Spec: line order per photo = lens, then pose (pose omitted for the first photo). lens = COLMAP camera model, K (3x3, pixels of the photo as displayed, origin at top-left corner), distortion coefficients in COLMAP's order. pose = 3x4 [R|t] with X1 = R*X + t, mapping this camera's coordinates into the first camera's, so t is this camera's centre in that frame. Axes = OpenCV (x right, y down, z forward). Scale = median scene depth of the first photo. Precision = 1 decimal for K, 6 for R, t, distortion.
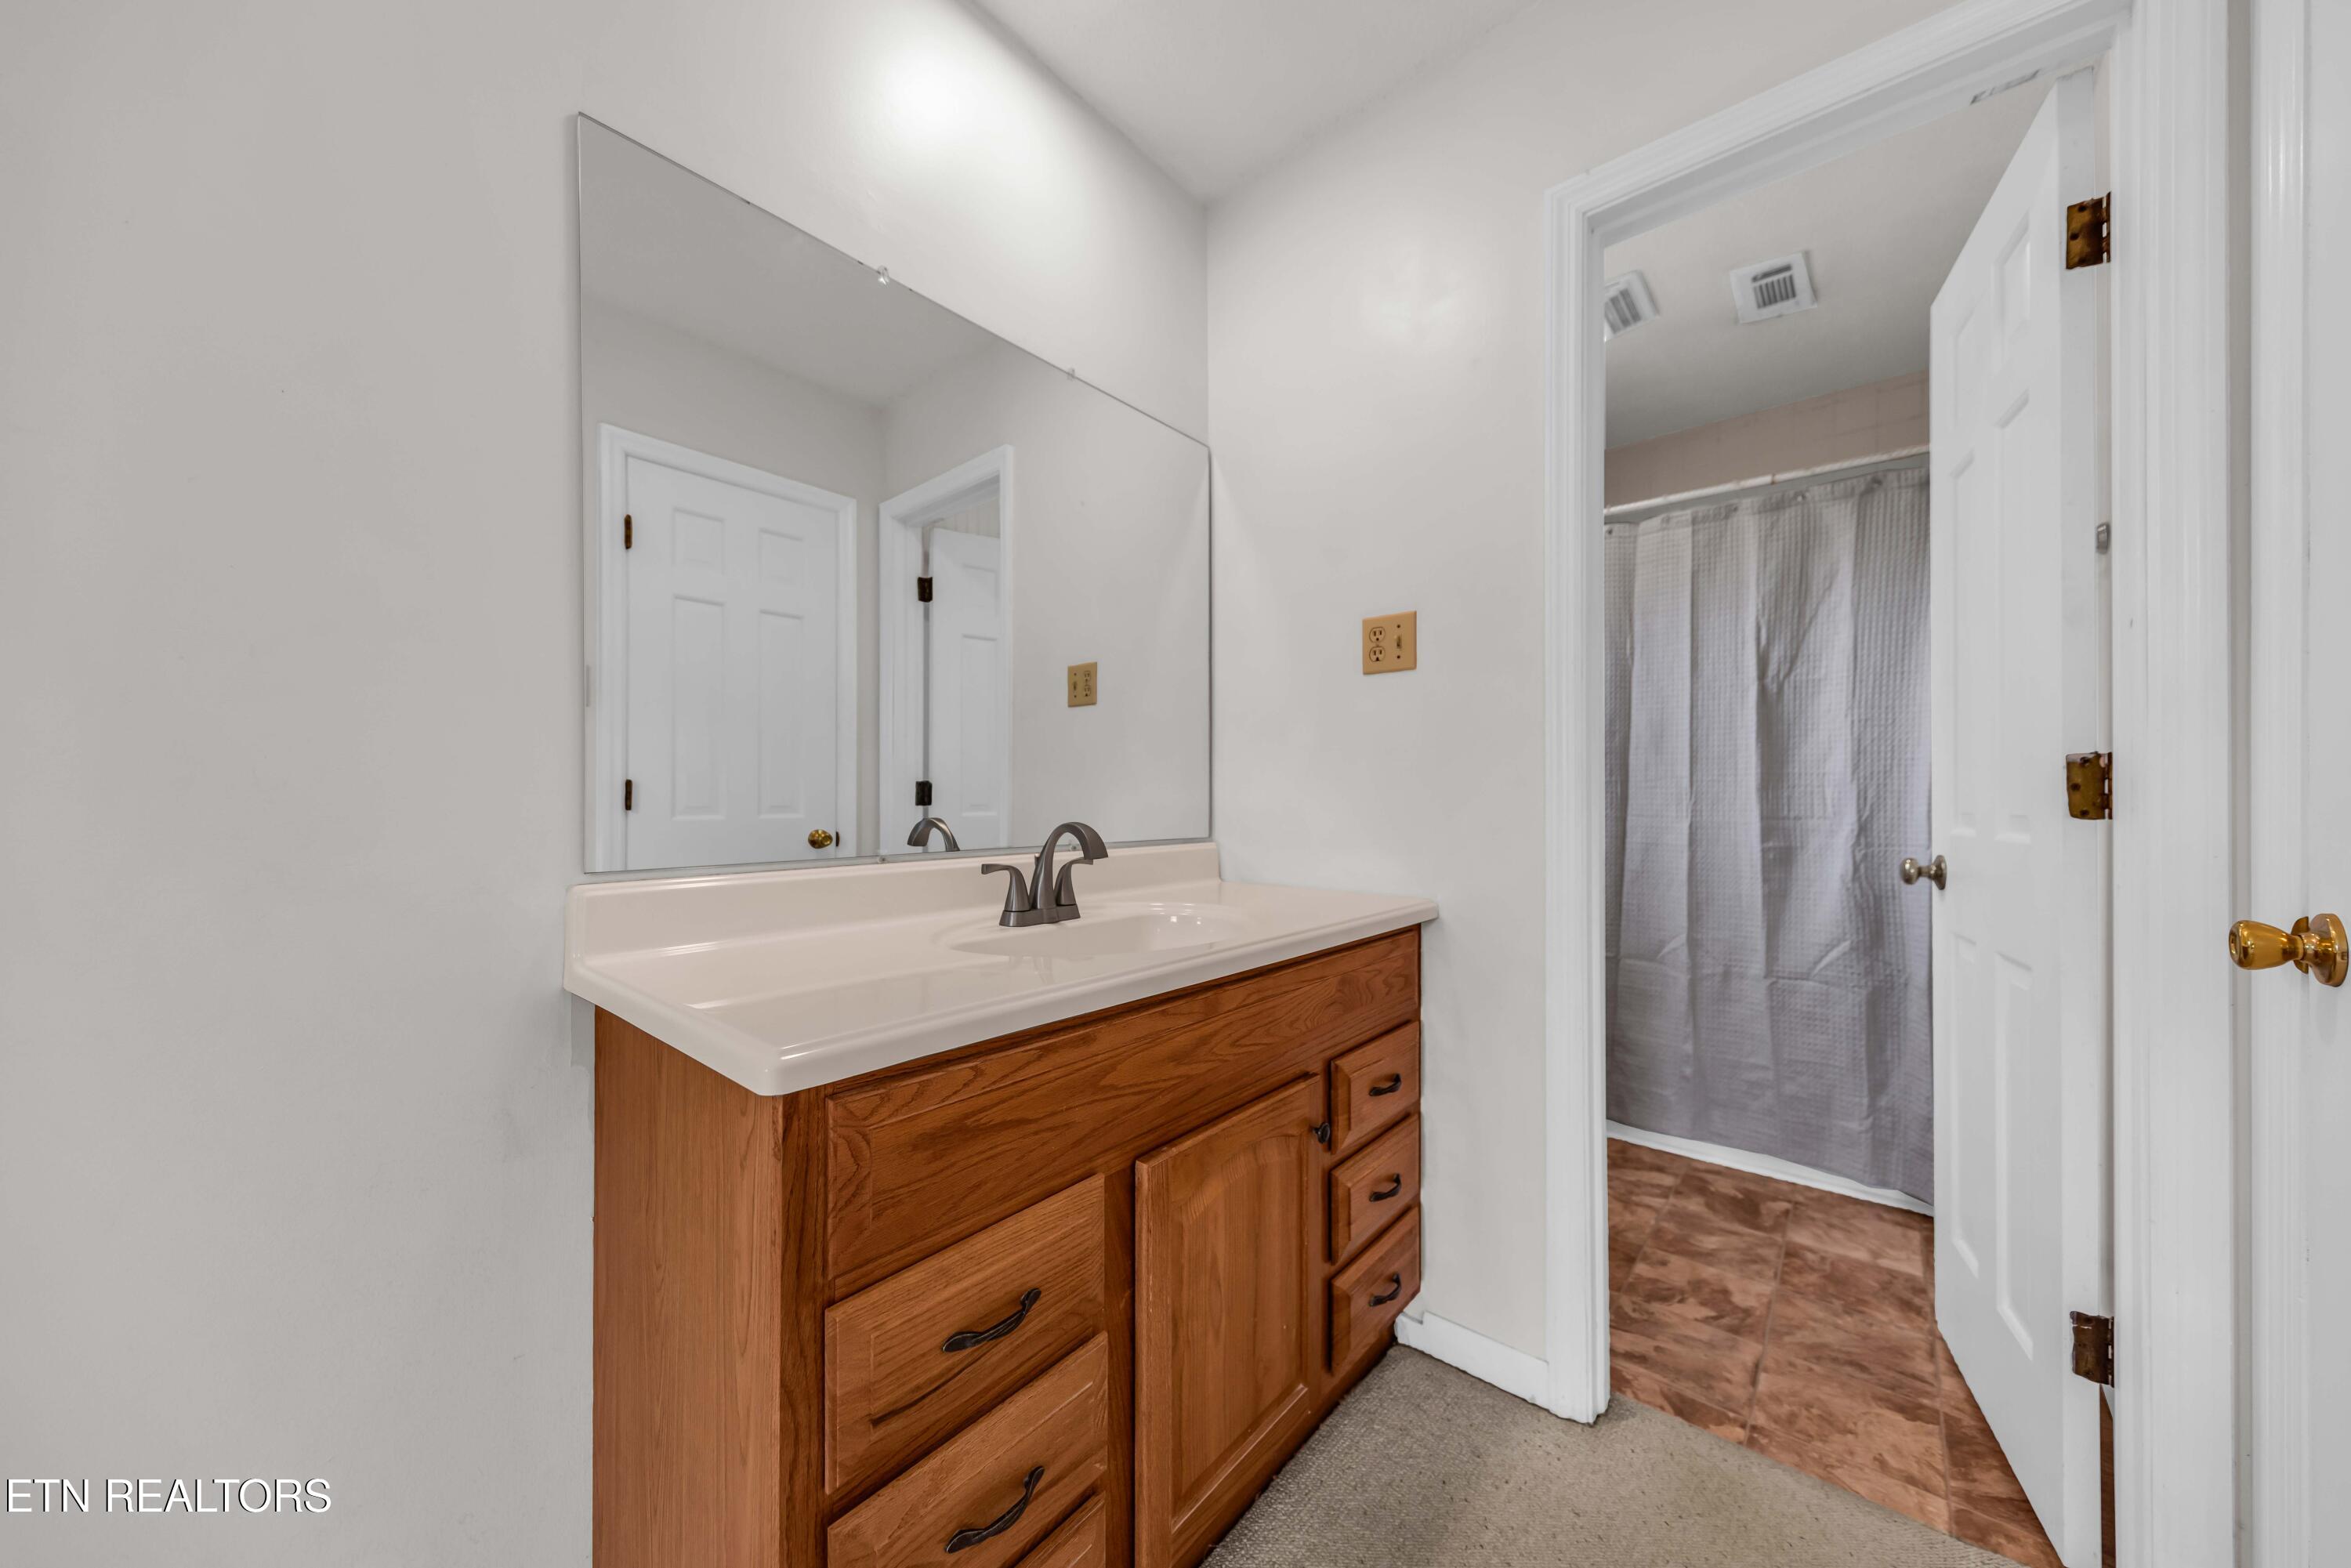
lens RADIAL K [[820.4, 0, 1175.5], [0, 820.4, 784.0], [0, 0, 1]] dist [0.001348, 0.000011]
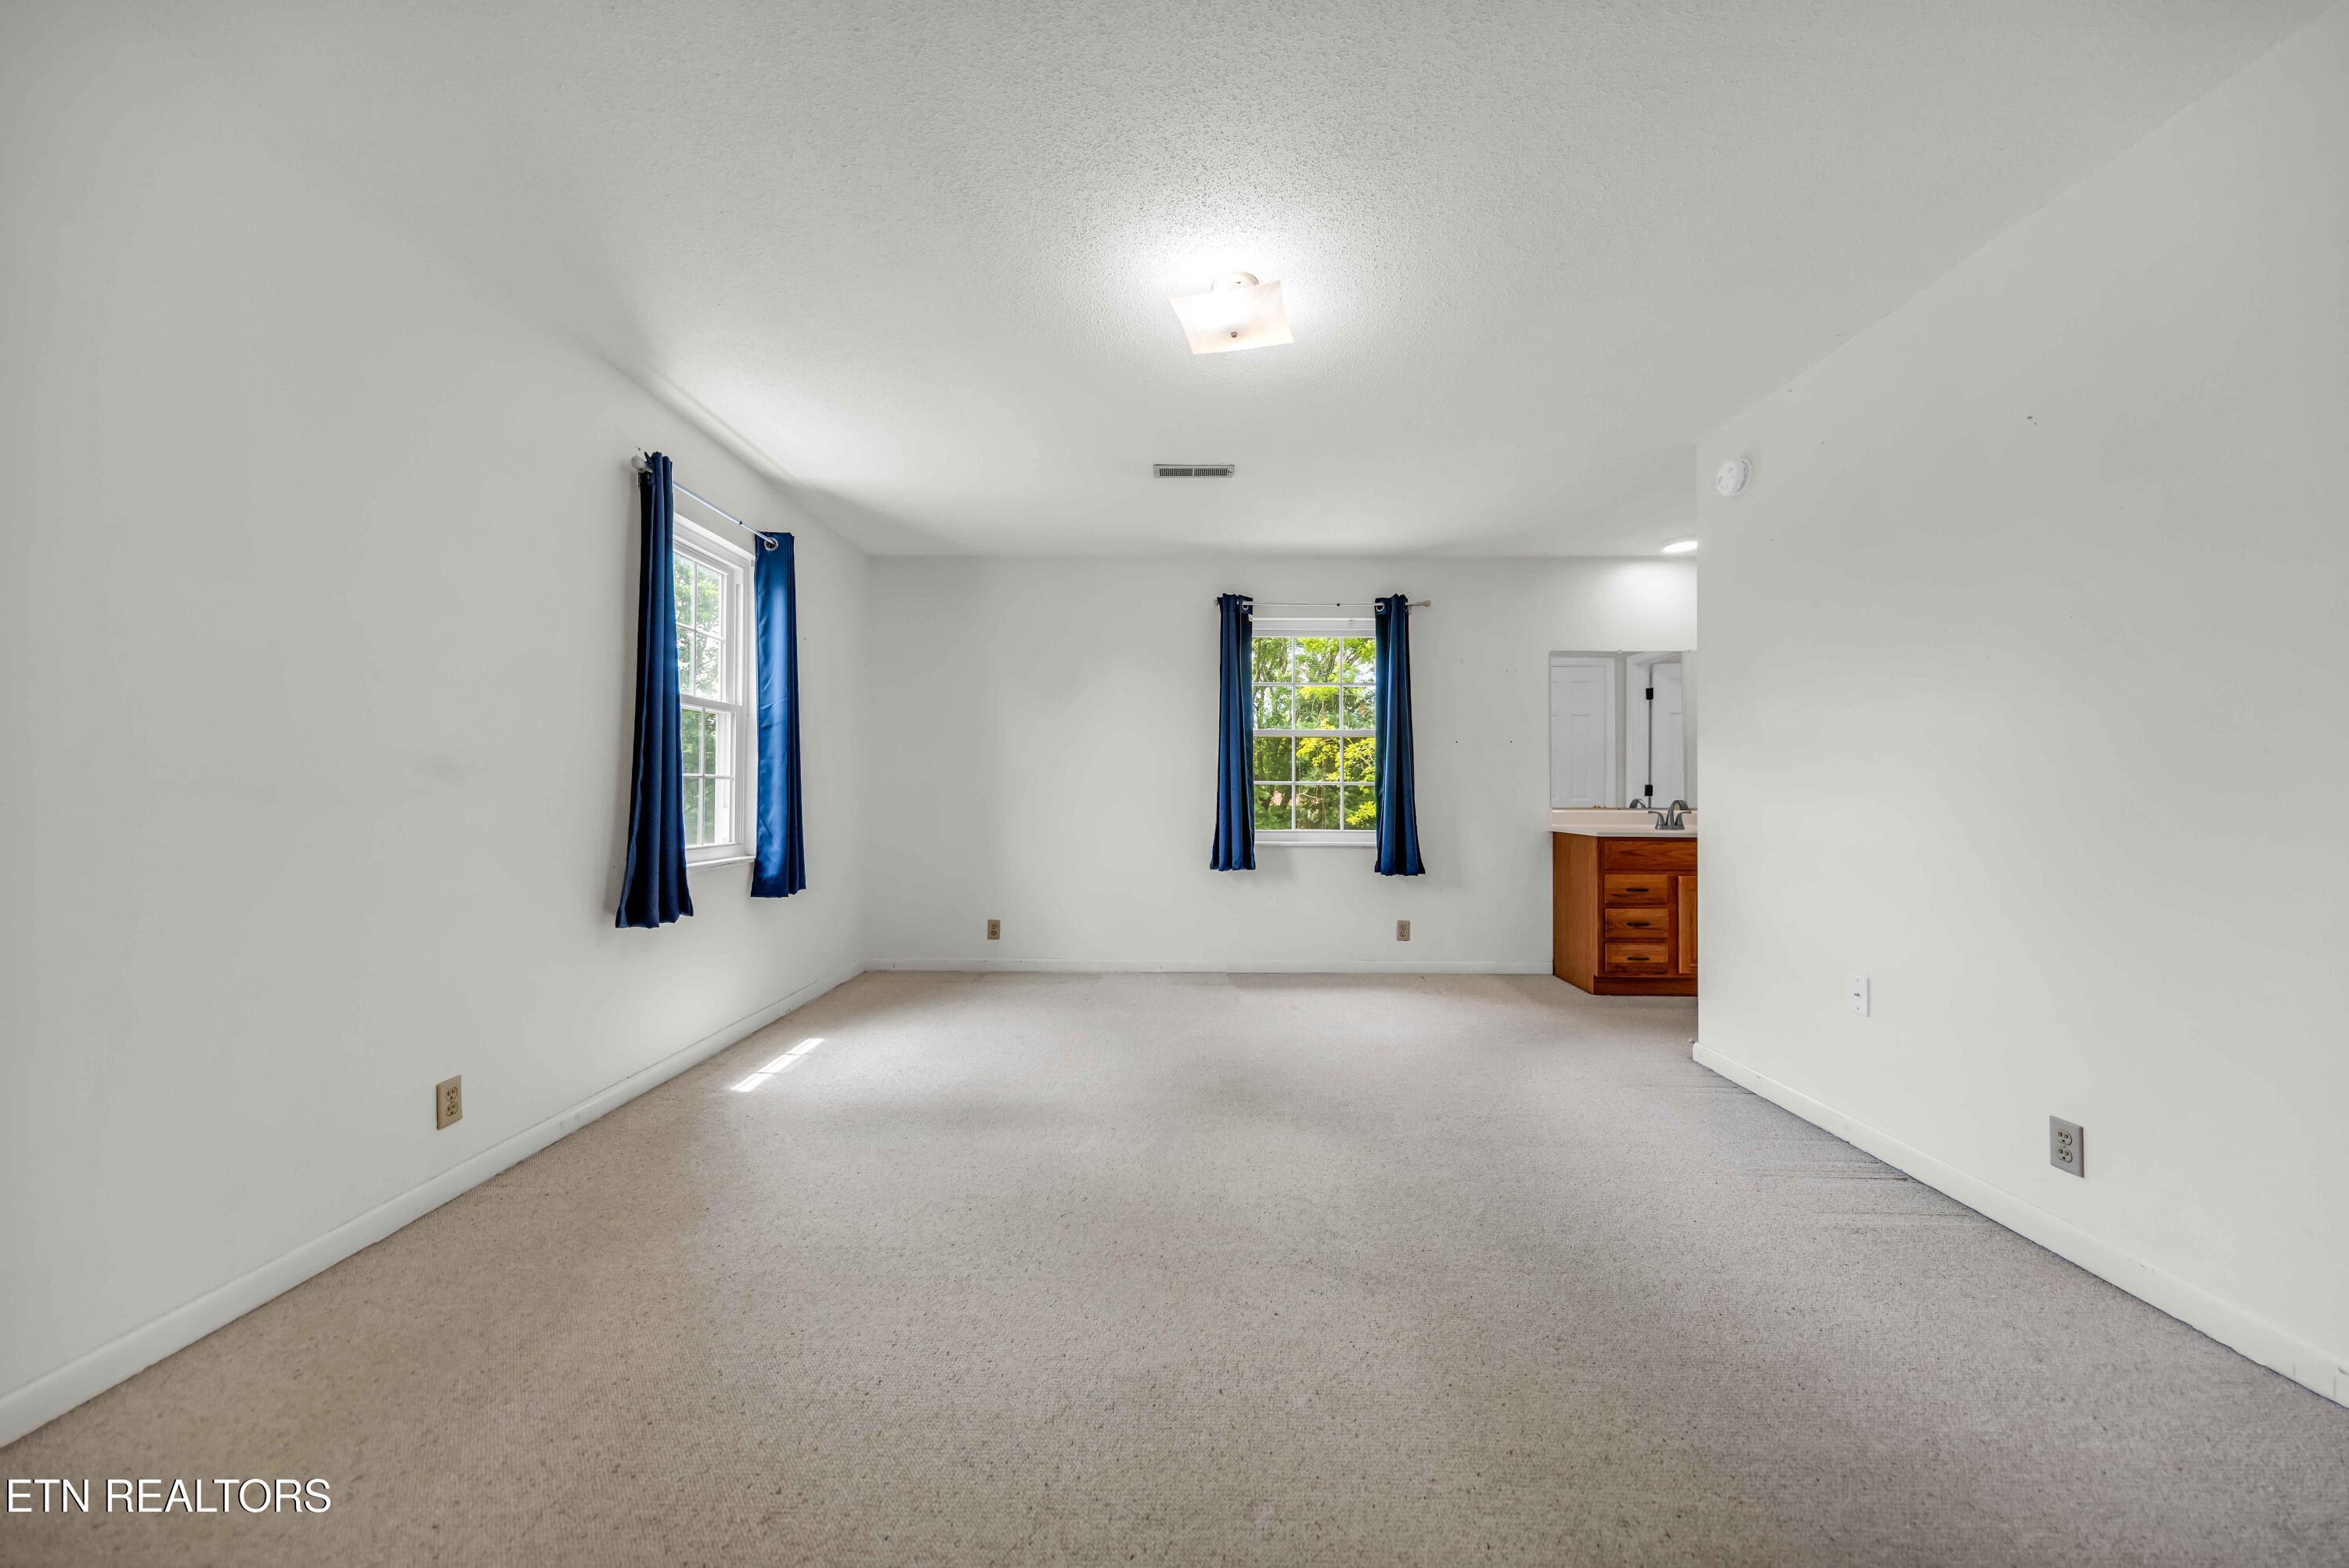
lens RADIAL K [[819.7, 0, 1174.5], [0, 819.7, 784.0], [0, 0, 1]] dist [0.001348, 0.000011]
pose [[0.641982, -0.008001, -0.766678, 1.671708], [0.002984, 0.999964, -0.007937, -0.003522], [0.766714, 0.002808, 0.641983, -4.074719]]
